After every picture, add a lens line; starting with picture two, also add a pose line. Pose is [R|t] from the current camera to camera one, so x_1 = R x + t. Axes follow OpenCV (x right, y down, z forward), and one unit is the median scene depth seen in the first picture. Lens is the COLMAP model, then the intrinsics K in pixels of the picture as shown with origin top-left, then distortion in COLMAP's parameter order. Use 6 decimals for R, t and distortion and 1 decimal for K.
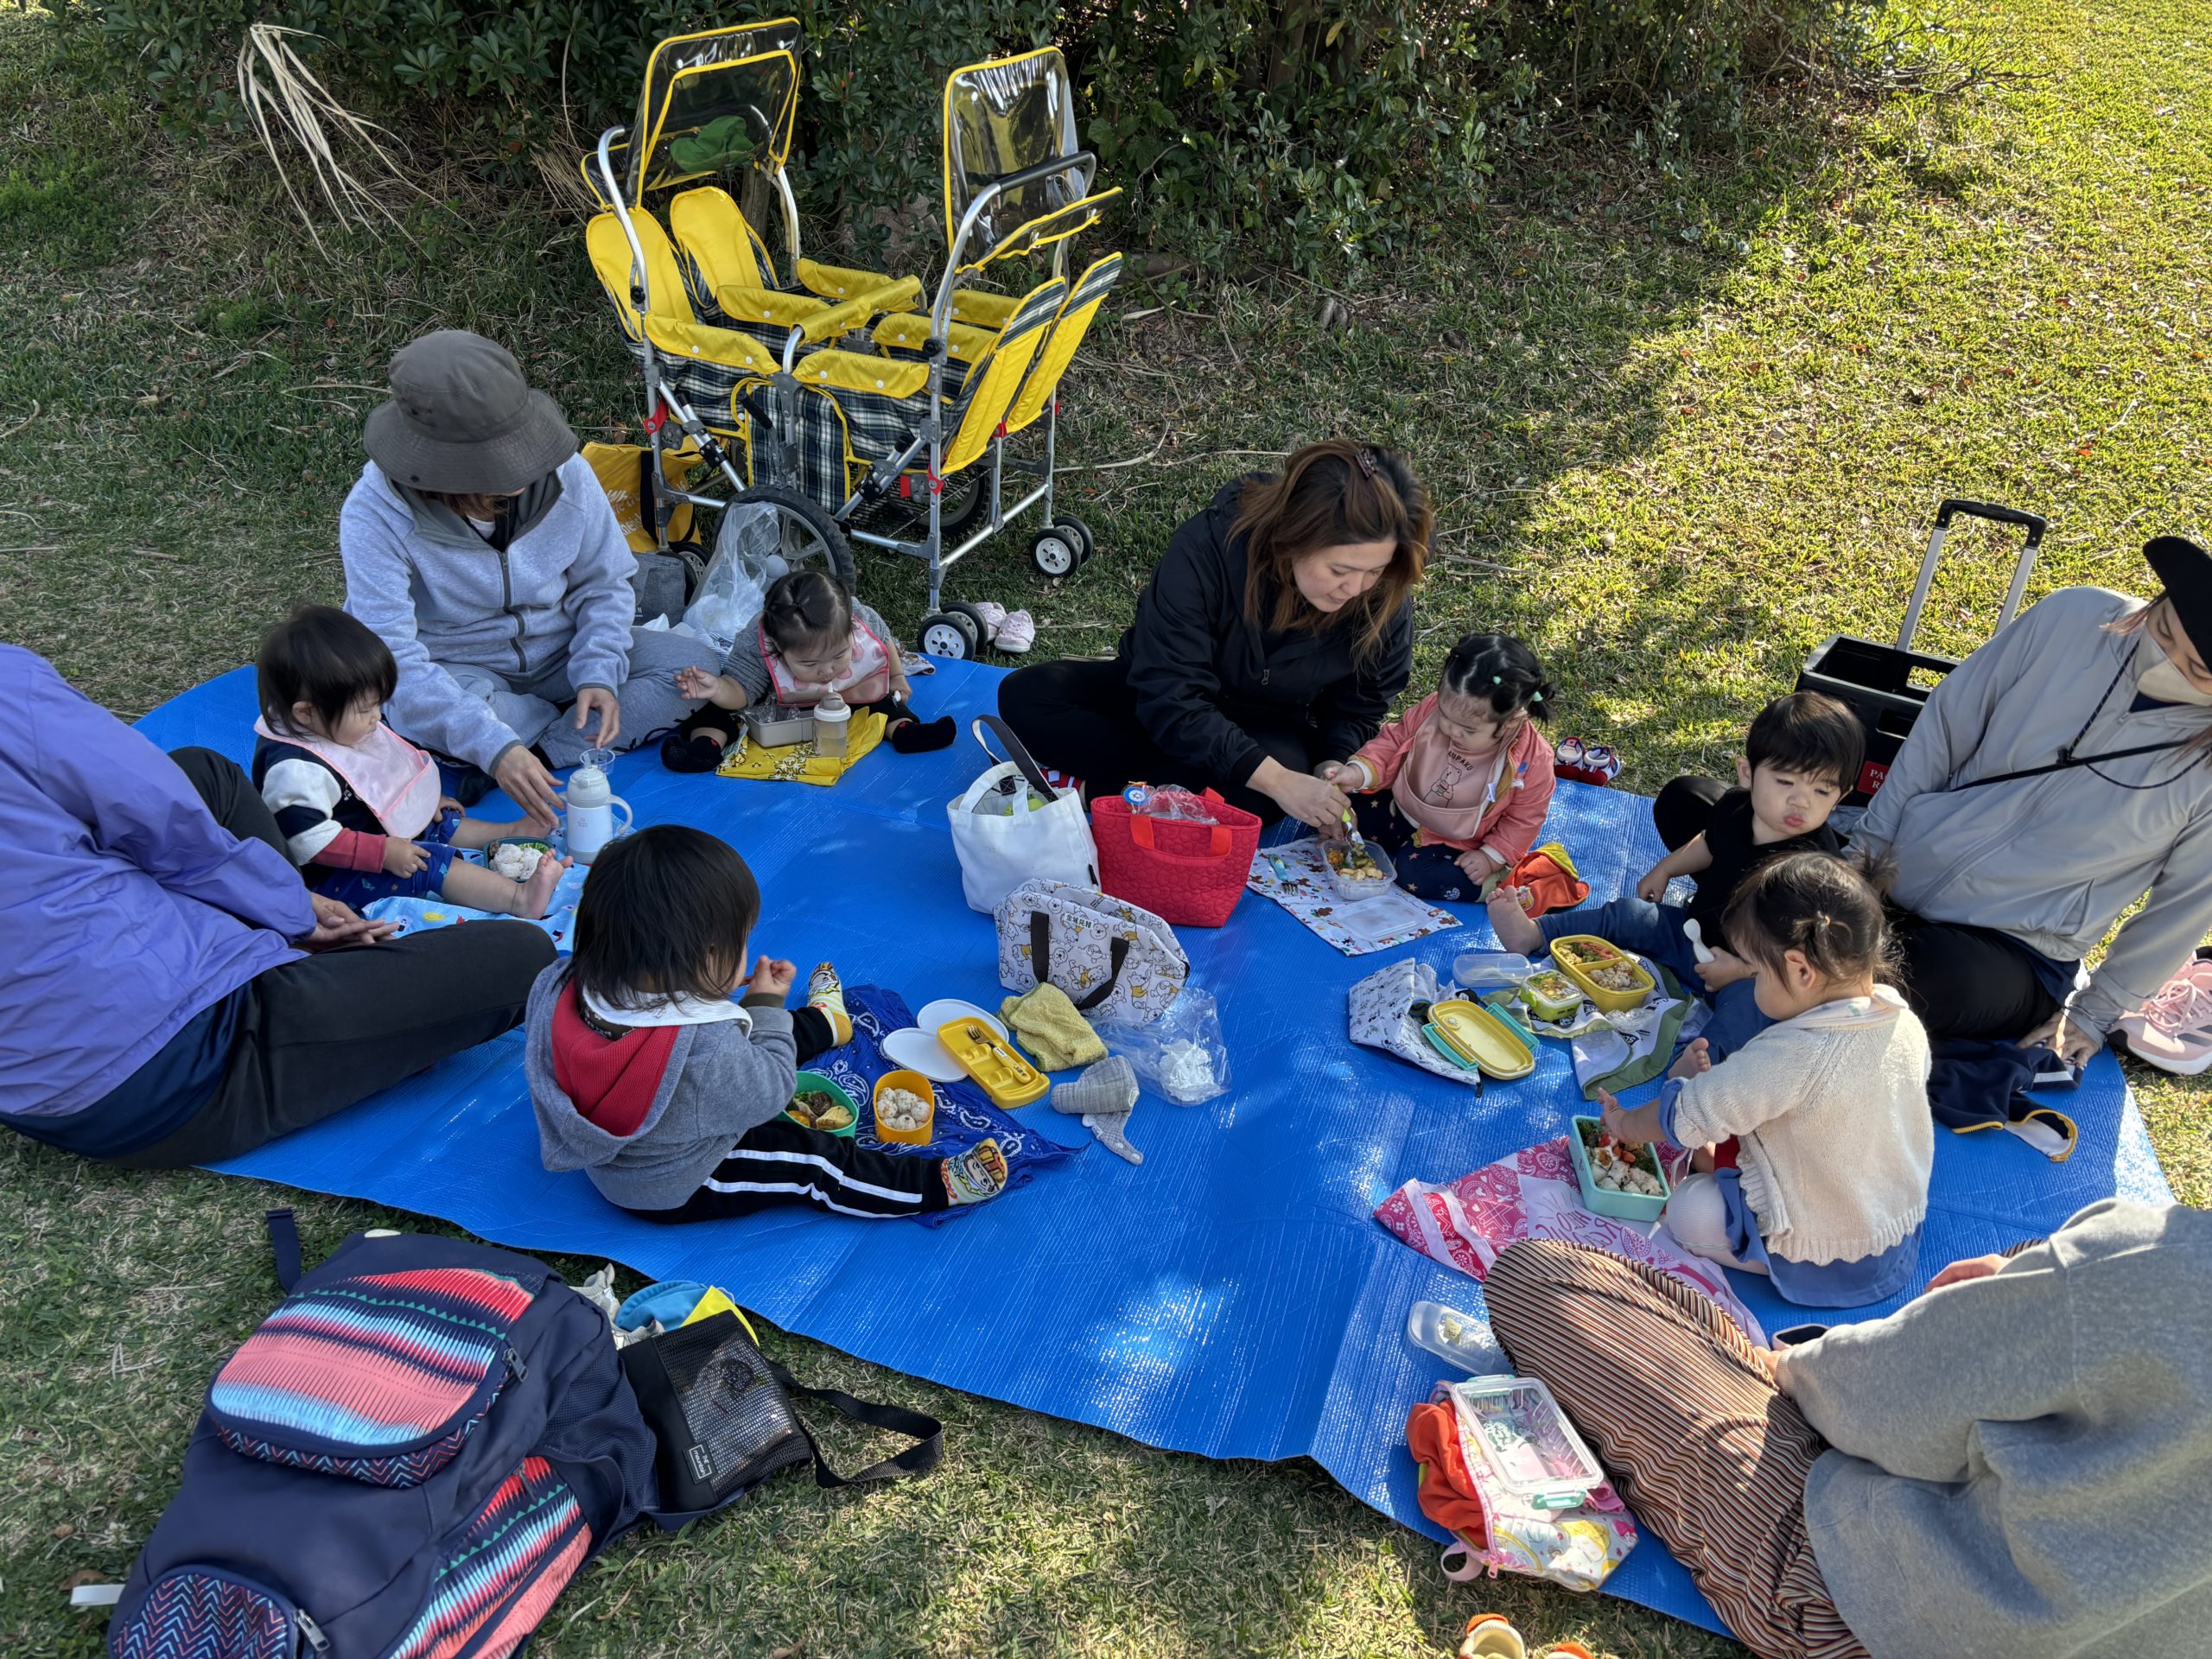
lens RADIAL K [[1683.2, 0, 1167.4], [0, 1683.2, 864.2], [0, 0, 1]] dist [0.025398, -0.011131]
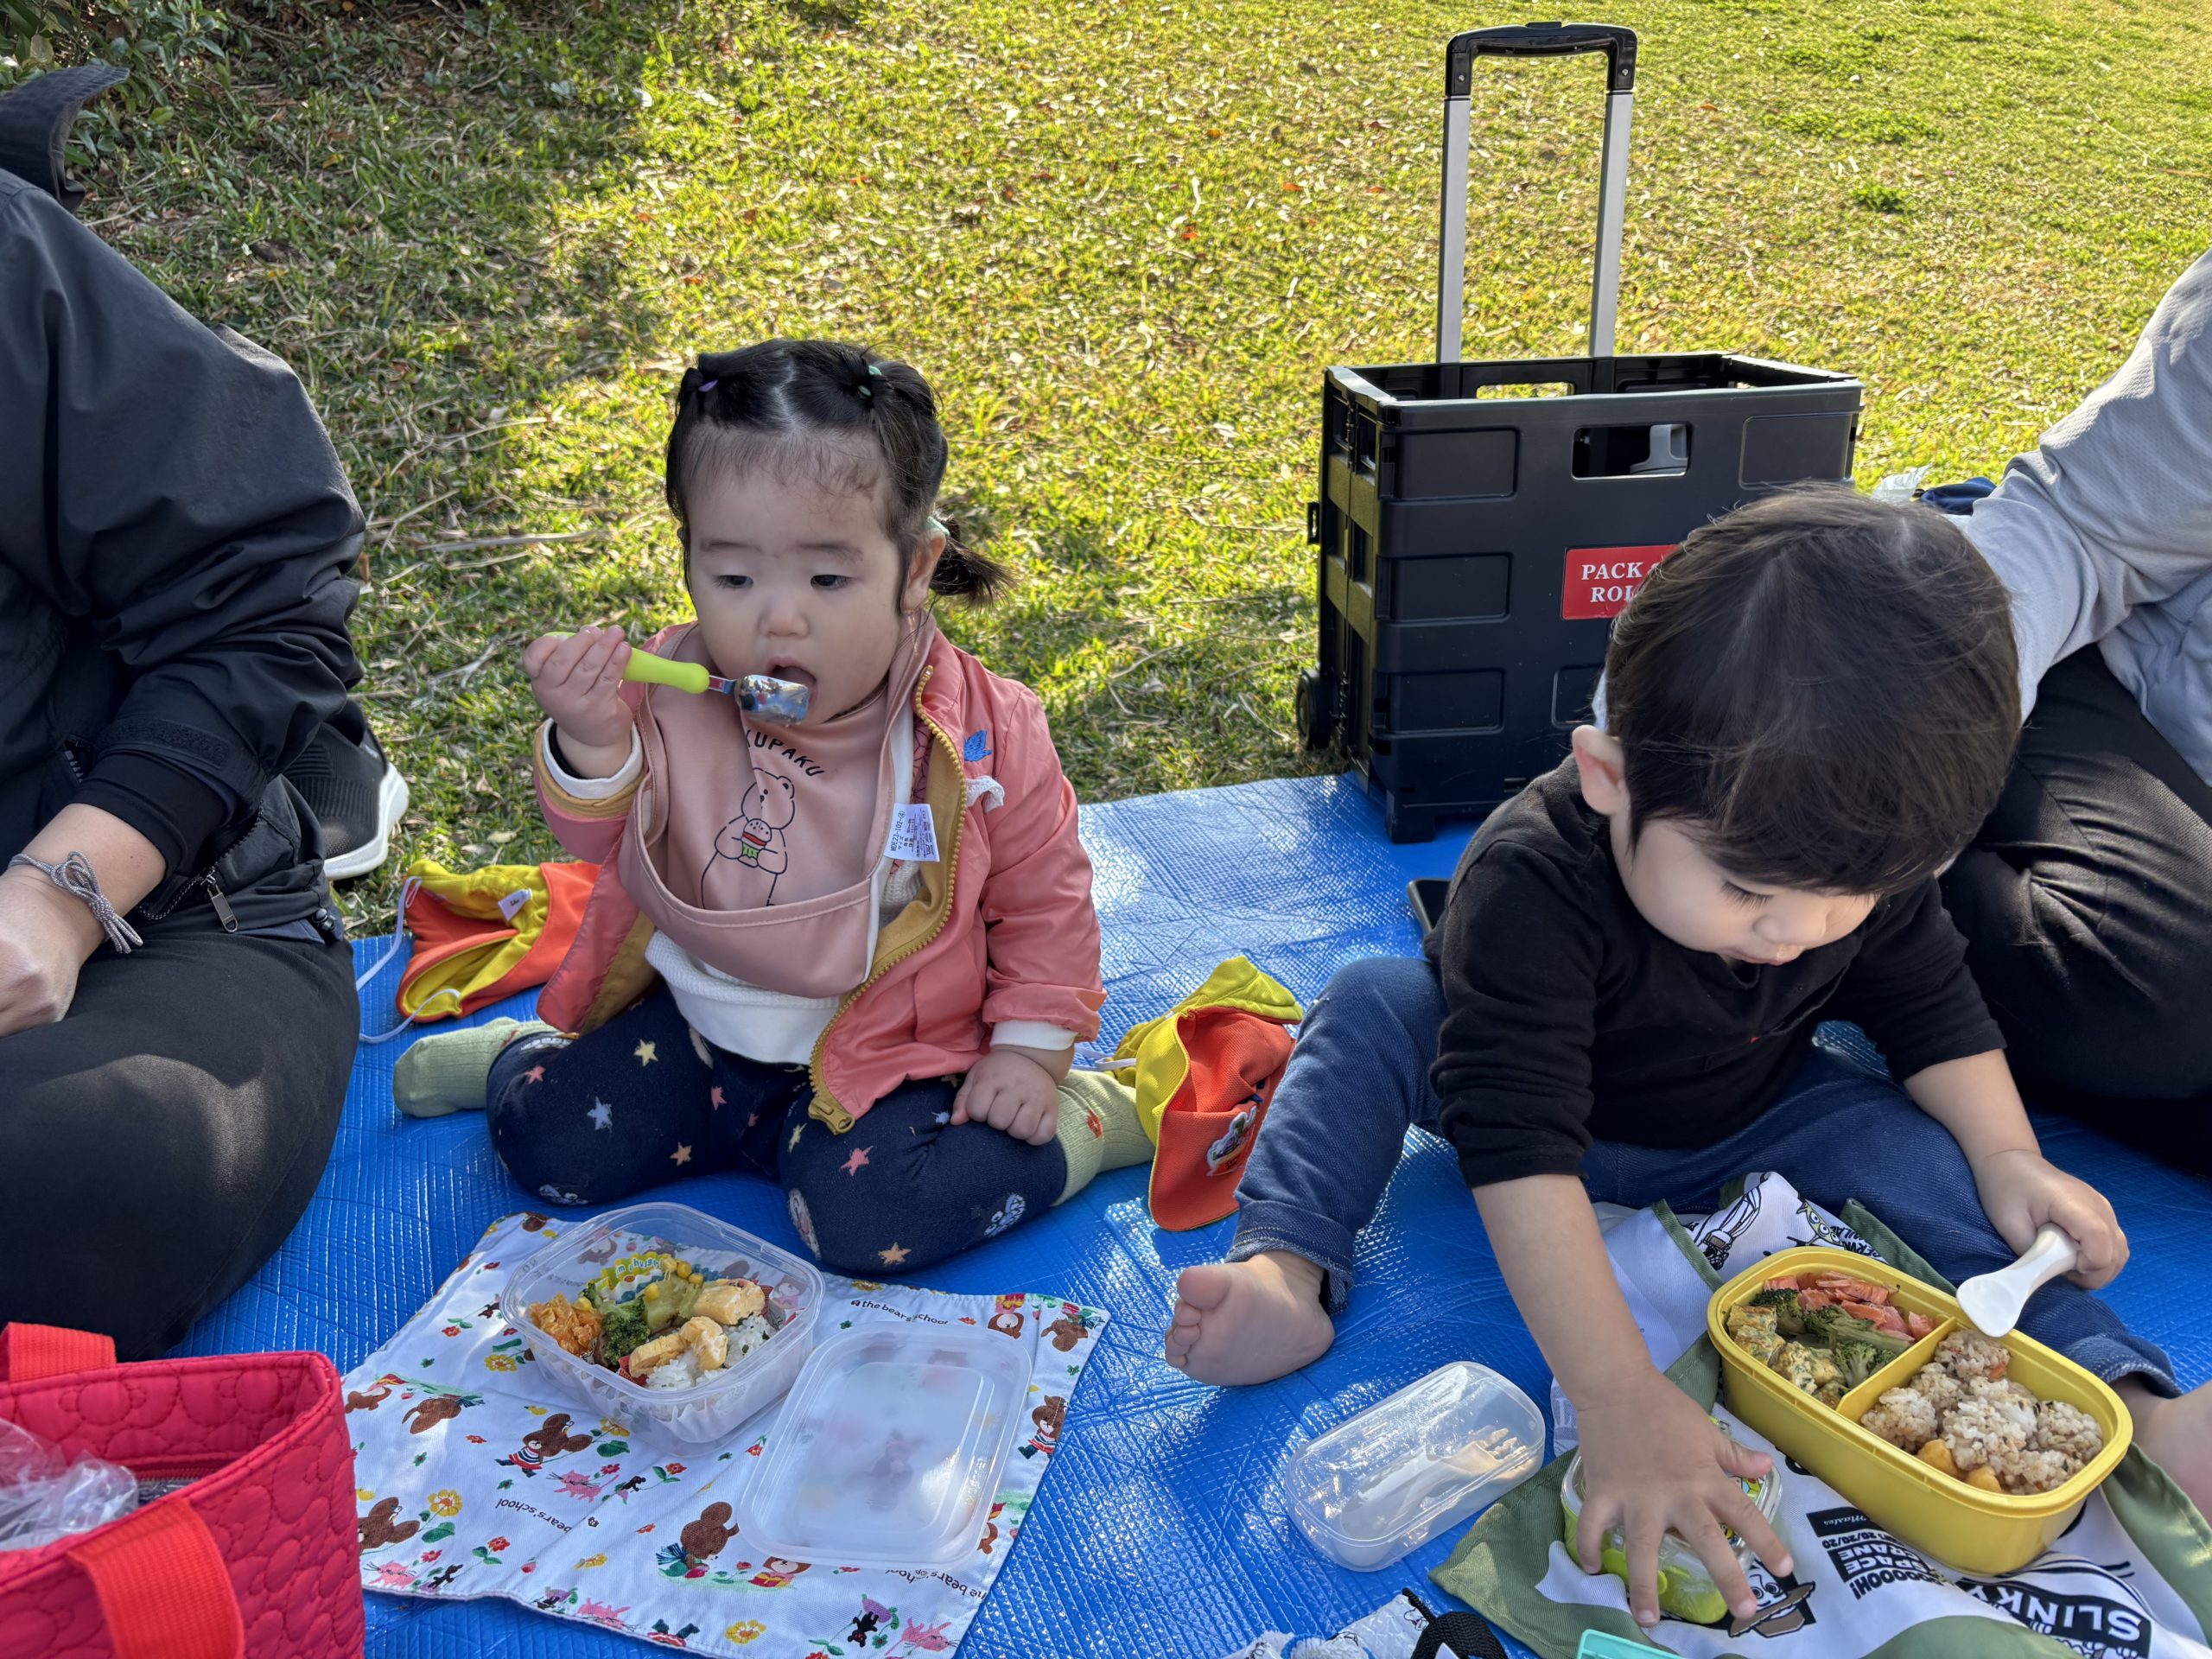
lens RADIAL K [[1693.0, 0, 1158.9], [0, 1693.0, 832.9], [0, 0, 1]] dist [0.025568, -0.011325]
pose [[0.773658, -0.345726, 0.530969, 0.070125], [0.382274, 0.923002, 0.043988, -0.092786], [-0.505293, 0.168943, 0.846249, 1.179698]]
